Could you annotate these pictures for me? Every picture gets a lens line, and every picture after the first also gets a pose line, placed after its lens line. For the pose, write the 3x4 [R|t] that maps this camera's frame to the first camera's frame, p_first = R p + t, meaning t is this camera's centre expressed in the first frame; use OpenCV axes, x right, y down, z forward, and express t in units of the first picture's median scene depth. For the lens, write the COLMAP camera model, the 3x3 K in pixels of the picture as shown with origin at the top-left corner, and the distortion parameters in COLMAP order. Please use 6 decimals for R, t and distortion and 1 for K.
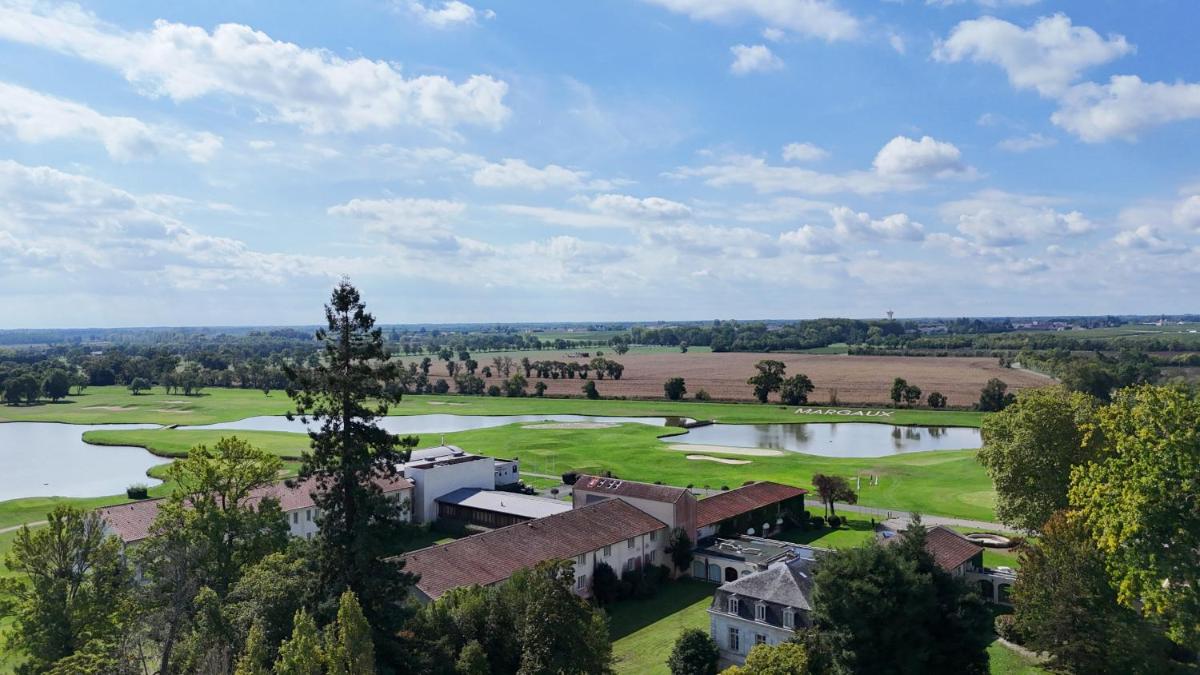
lens RADIAL K [[871.0, 0, 600.0], [0, 871.0, 337.5], [0, 0, 1]] dist [0.055717, -0.000358]
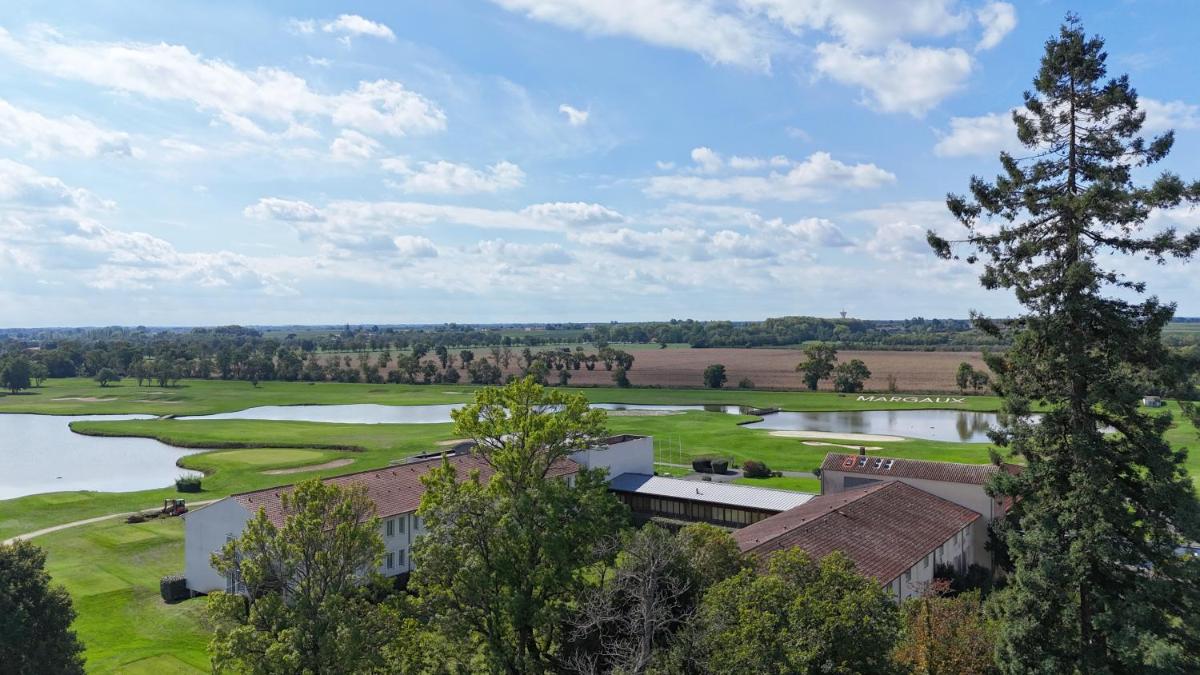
lens RADIAL K [[866.2, 0, 600.0], [0, 866.2, 337.5], [0, 0, 1]] dist [0.037174, -0.001183]
pose [[0.997515, 0.002948, 0.070393, -0.090822], [-0.002719, 0.999991, -0.003349, 0.018039], [-0.070402, 0.003149, 0.997514, 0.074032]]
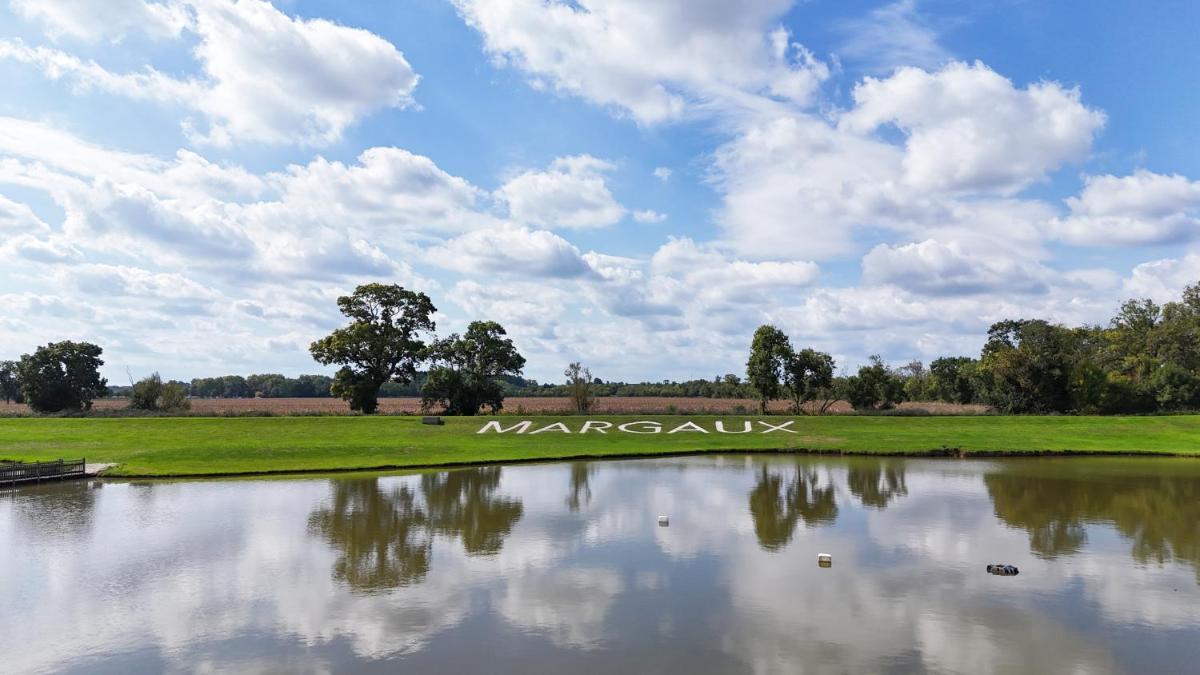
lens RADIAL K [[866.2, 0, 600.0], [0, 866.2, 337.5], [0, 0, 1]] dist [0.037174, -0.001183]
pose [[0.899636, 0.037870, 0.434995, 0.106069], [-0.000473, 0.996316, -0.085760, 0.062265], [-0.436640, 0.076947, 0.896340, 0.571552]]
